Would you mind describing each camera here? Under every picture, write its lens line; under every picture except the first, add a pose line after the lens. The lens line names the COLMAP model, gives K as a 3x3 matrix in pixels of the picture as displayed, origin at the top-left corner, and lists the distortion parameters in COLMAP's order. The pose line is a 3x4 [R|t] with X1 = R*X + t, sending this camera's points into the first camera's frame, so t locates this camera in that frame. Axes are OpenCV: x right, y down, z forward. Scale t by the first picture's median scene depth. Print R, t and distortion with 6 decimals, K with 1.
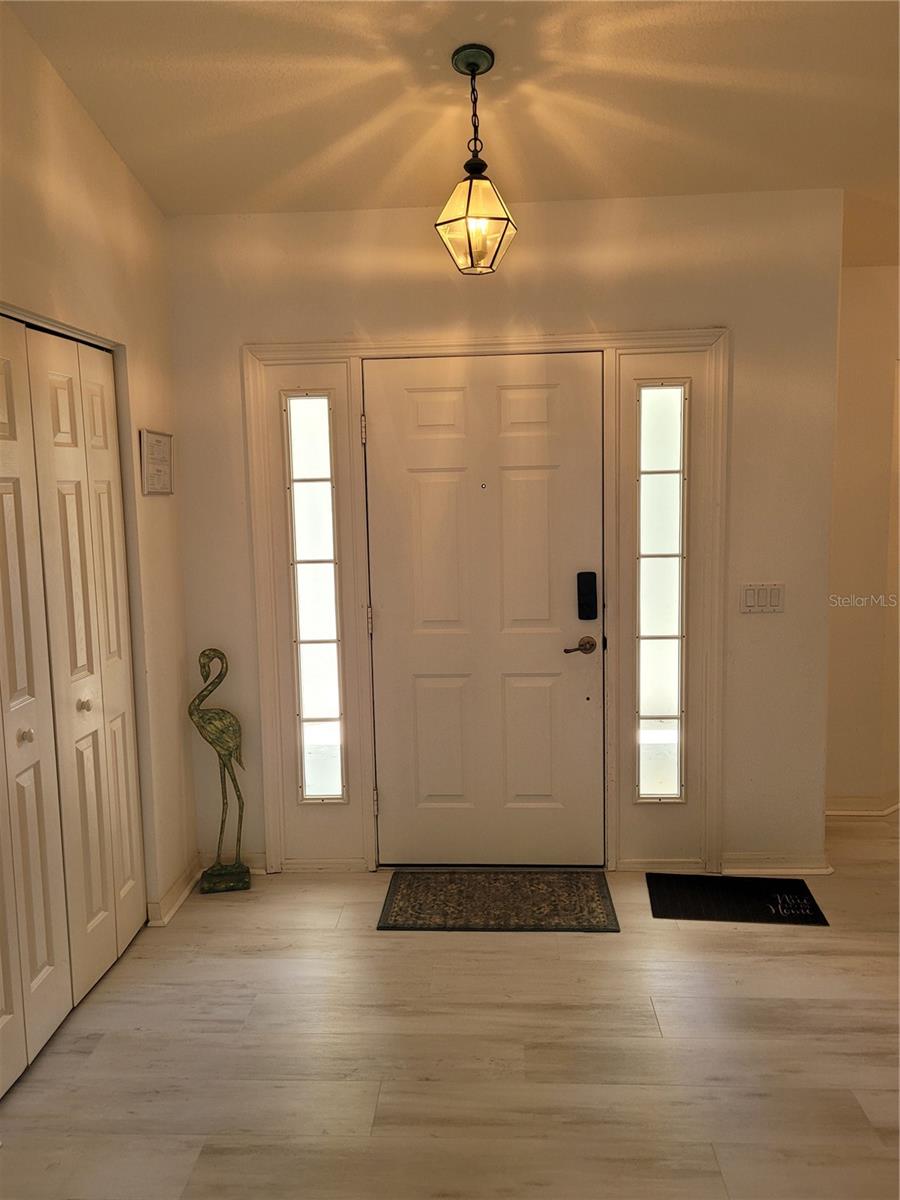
lens RADIAL K [[949.2, 0, 445.7], [0, 949.2, 603.8], [0, 0, 1]] dist [0.041060, -0.014583]
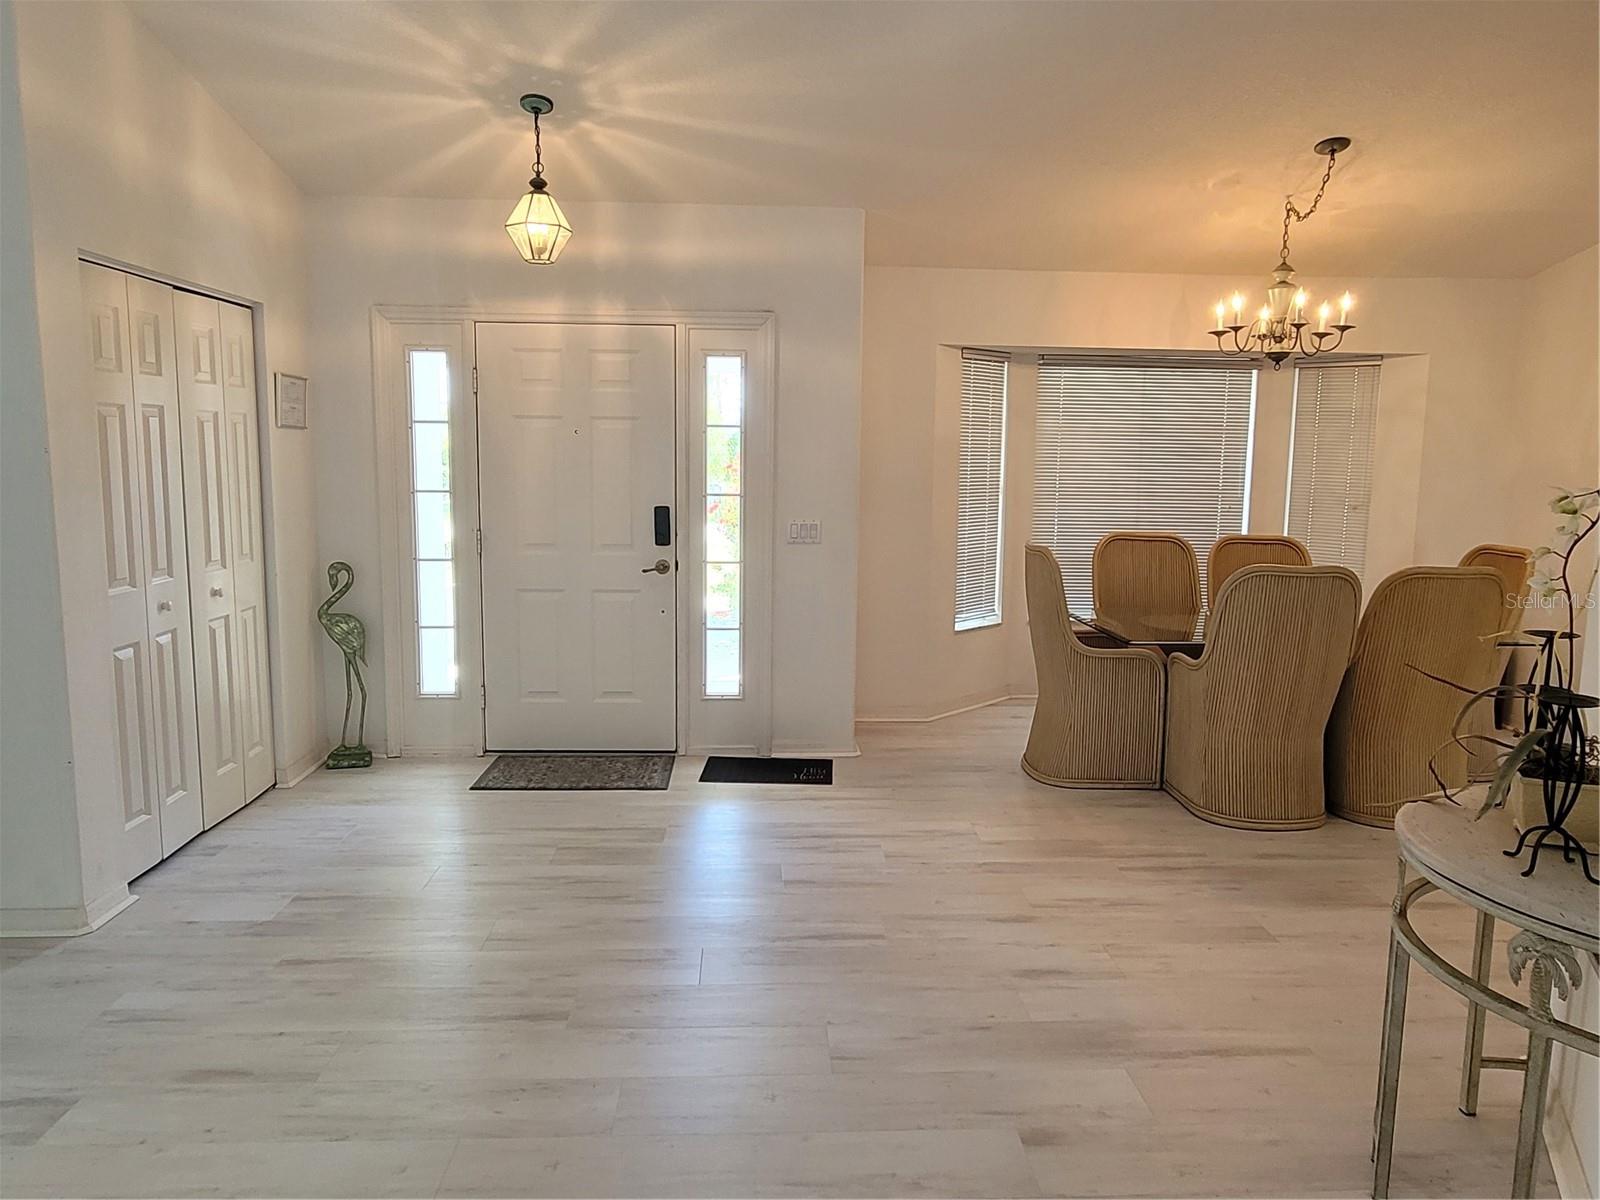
lens RADIAL K [[1048.5, 0, 807.6], [0, 1048.5, 589.0], [0, 0, 1]] dist [-0.006059, -0.000649]
pose [[0.993800, 0.022030, 0.108974, 0.194855], [-0.022235, 0.999753, 0.000663, 0.069250], [-0.108933, -0.003081, 0.994044, -0.360261]]
